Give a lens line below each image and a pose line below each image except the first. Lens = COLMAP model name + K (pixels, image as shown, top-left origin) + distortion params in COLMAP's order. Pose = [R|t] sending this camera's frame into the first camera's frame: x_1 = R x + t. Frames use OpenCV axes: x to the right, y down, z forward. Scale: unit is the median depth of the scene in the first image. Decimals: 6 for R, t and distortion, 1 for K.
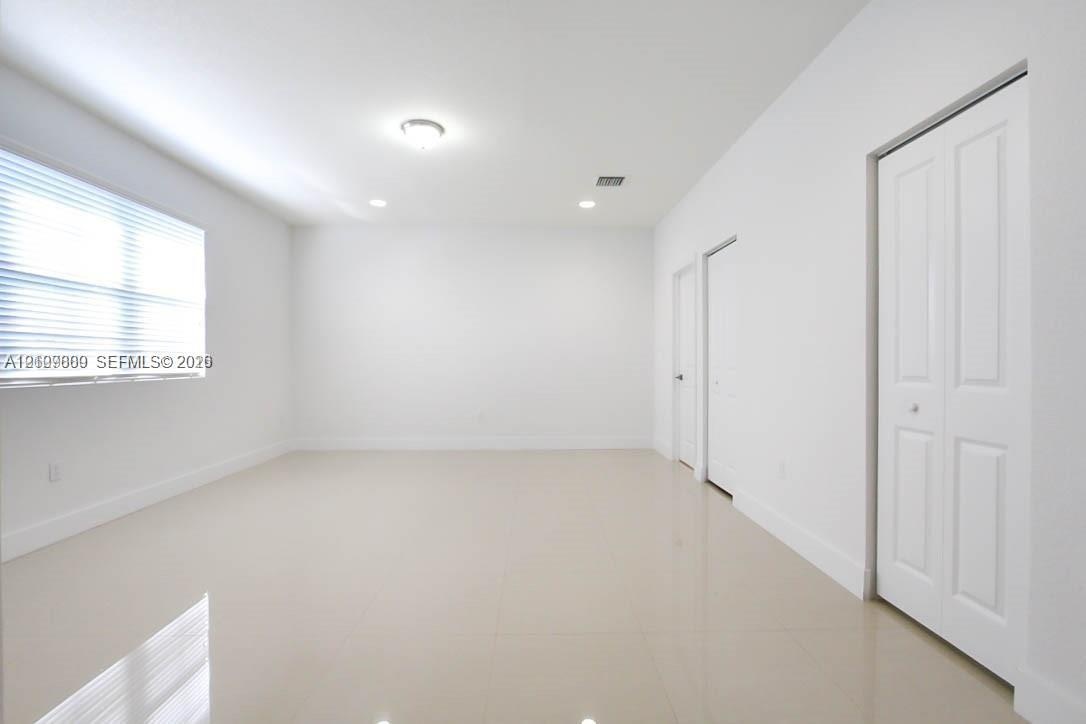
lens RADIAL K [[526.2, 0, 543.0], [0, 526.2, 362.0], [0, 0, 1]] dist [-0.001525, -0.000205]
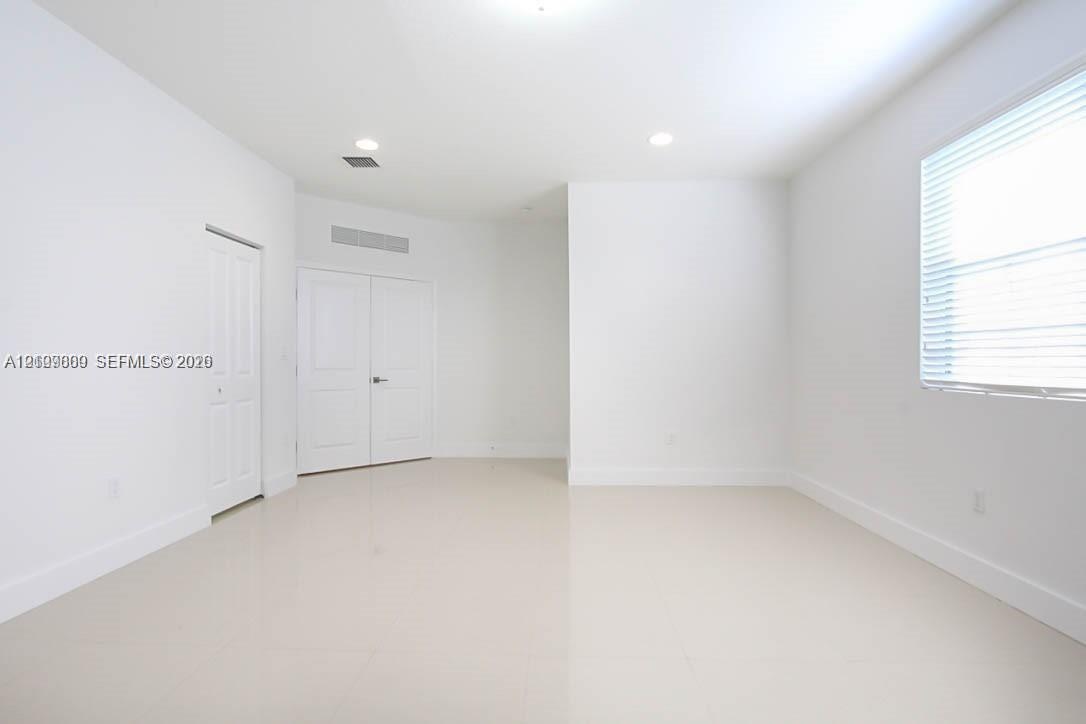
lens RADIAL K [[526.2, 0, 543.0], [0, 526.2, 362.0], [0, 0, 1]] dist [-0.001525, -0.000205]
pose [[-0.999053, 0.000610, 0.043510, -0.305735], [0.000934, 0.999972, 0.007441, -0.011929], [-0.043504, 0.007475, -0.999025, 1.912733]]
